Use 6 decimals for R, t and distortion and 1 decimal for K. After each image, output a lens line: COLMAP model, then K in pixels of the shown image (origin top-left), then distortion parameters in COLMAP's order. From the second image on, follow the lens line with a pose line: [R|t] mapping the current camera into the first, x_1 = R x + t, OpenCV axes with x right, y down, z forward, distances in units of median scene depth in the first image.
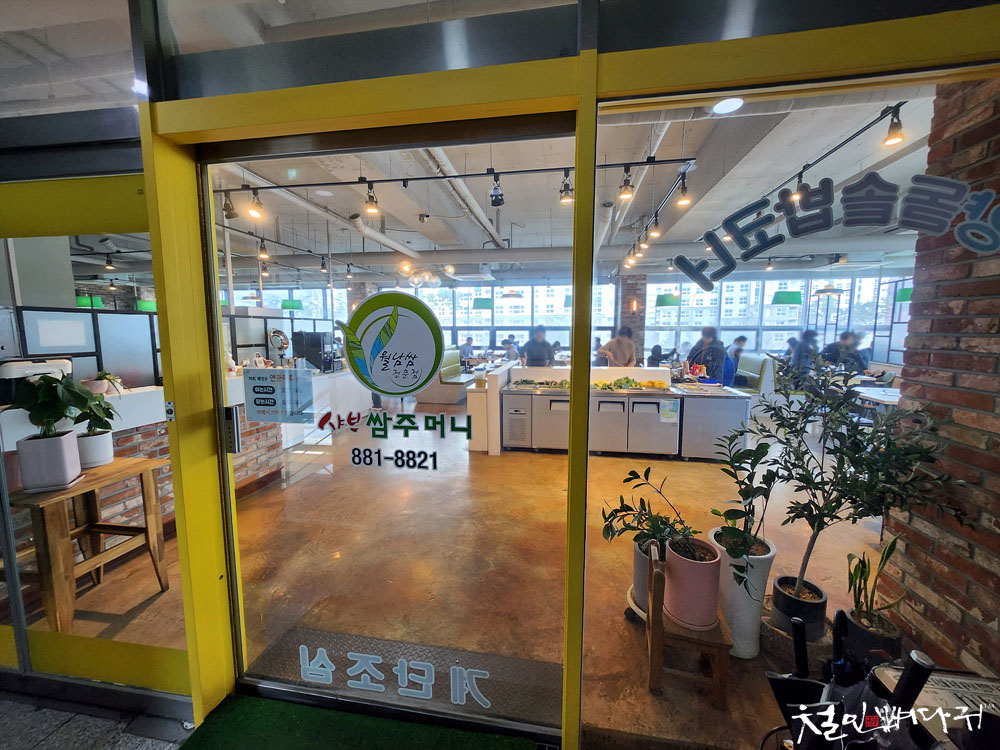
lens RADIAL K [[392.6, 0, 504.4], [0, 392.6, 371.0], [0, 0, 1]] dist [0.001203, 0.000577]
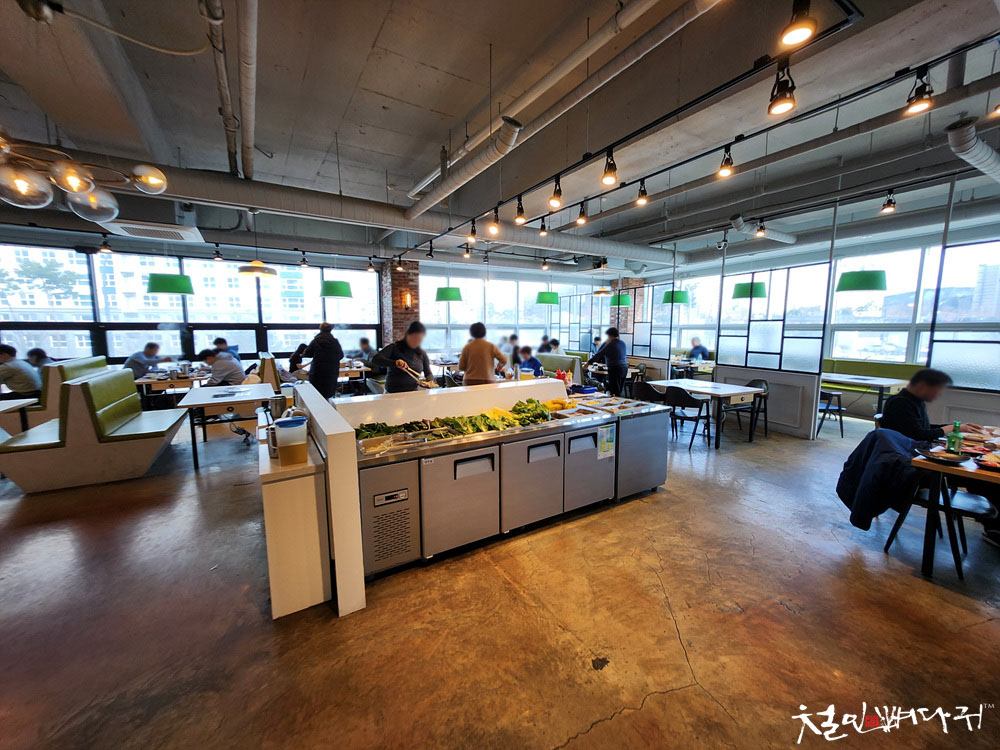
lens RADIAL K [[392.6, 0, 499.1], [0, 392.6, 370.3], [0, 0, 1]] dist [0.001203, 0.000577]
pose [[0.752274, -0.071540, 0.654955, -0.084679], [0.070454, 0.997122, 0.027992, -0.028427], [-0.655073, 0.025087, 0.755149, 0.268306]]
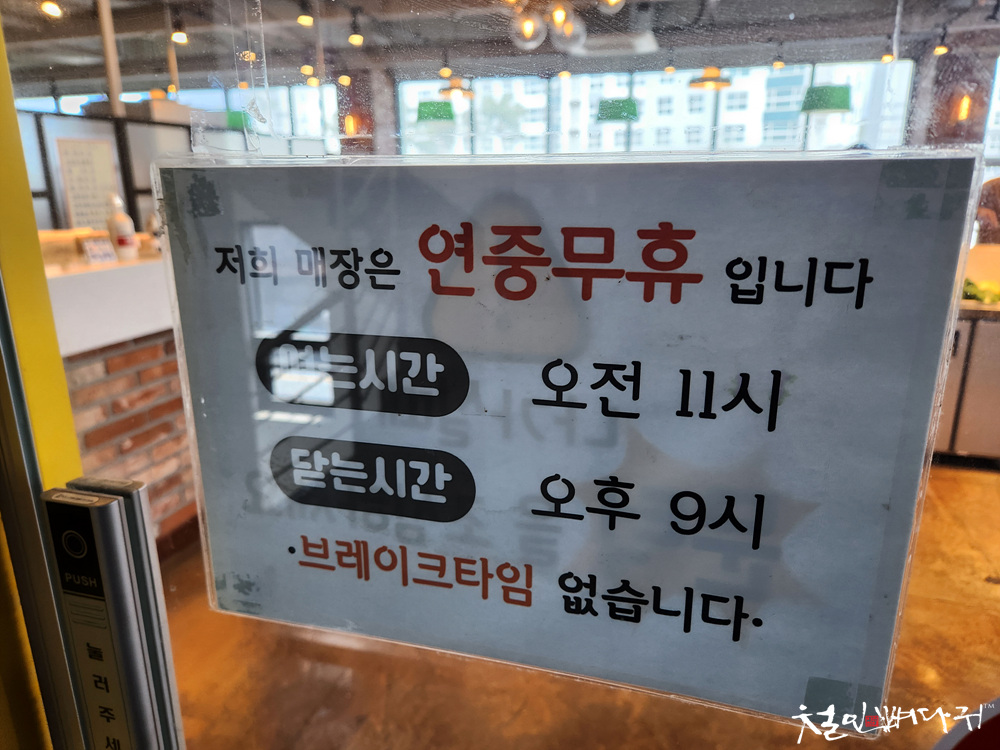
lens RADIAL K [[687.6, 0, 505.0], [0, 687.6, 376.0], [0, 0, 1]] dist [0.022346, -0.012133]
pose [[0.992515, 0.030232, -0.118322, -0.086755], [-0.009591, 0.985178, 0.171267, 0.002670], [0.121746, -0.168850, 0.978094, 0.129553]]
